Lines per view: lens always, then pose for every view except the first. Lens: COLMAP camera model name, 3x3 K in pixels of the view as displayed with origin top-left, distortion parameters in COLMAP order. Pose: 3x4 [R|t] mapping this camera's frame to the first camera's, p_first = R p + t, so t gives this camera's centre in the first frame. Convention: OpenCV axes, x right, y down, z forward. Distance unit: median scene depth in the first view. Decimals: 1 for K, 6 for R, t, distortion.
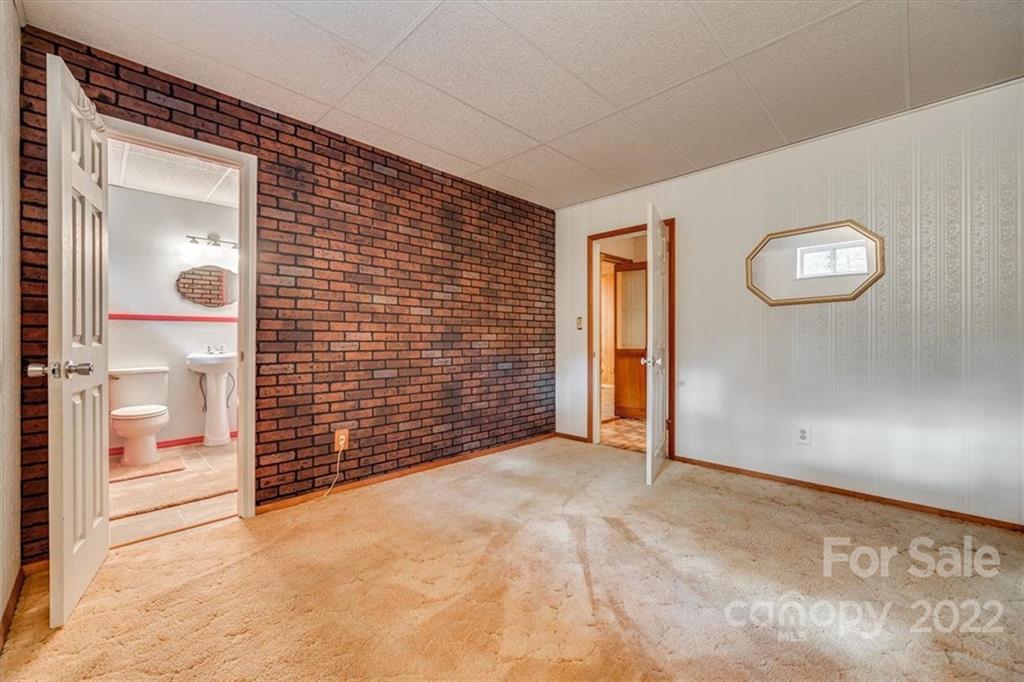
lens RADIAL K [[412.4, 0, 514.1], [0, 412.4, 341.9], [0, 0, 1]] dist [0.001356, -0.000427]
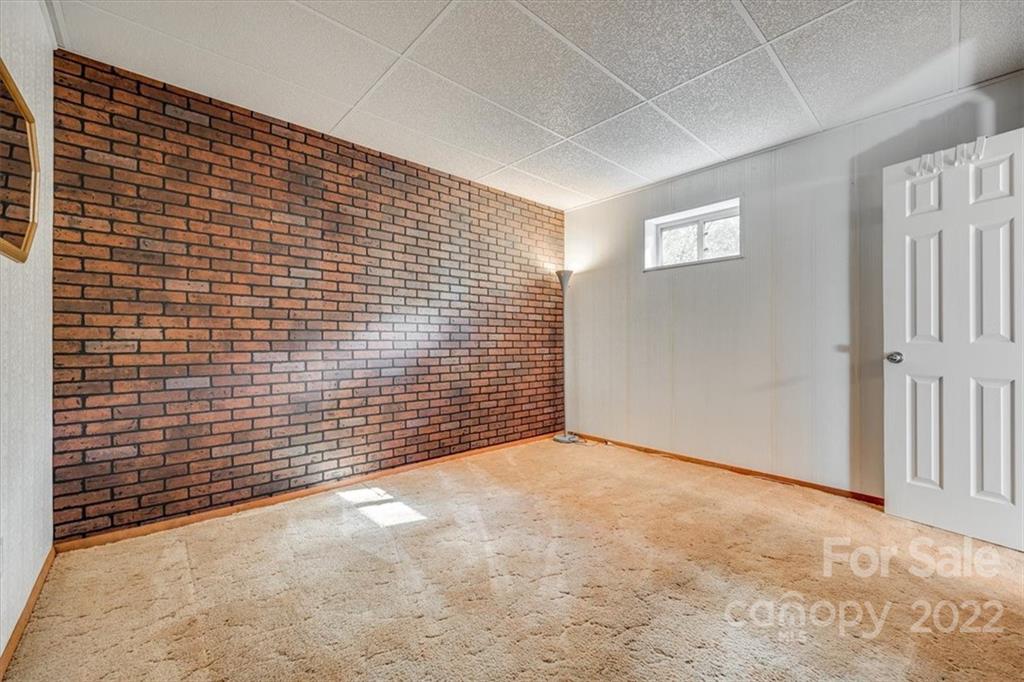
lens RADIAL K [[386.0, 0, 510.6], [0, 386.0, 340.4], [0, 0, 1]] dist [-0.003534, 0.000217]
pose [[0.995964, 0.003735, -0.089672, 0.074301], [-0.004048, 0.999986, -0.003305, -0.000351], [0.089659, 0.003654, 0.995966, 0.075121]]
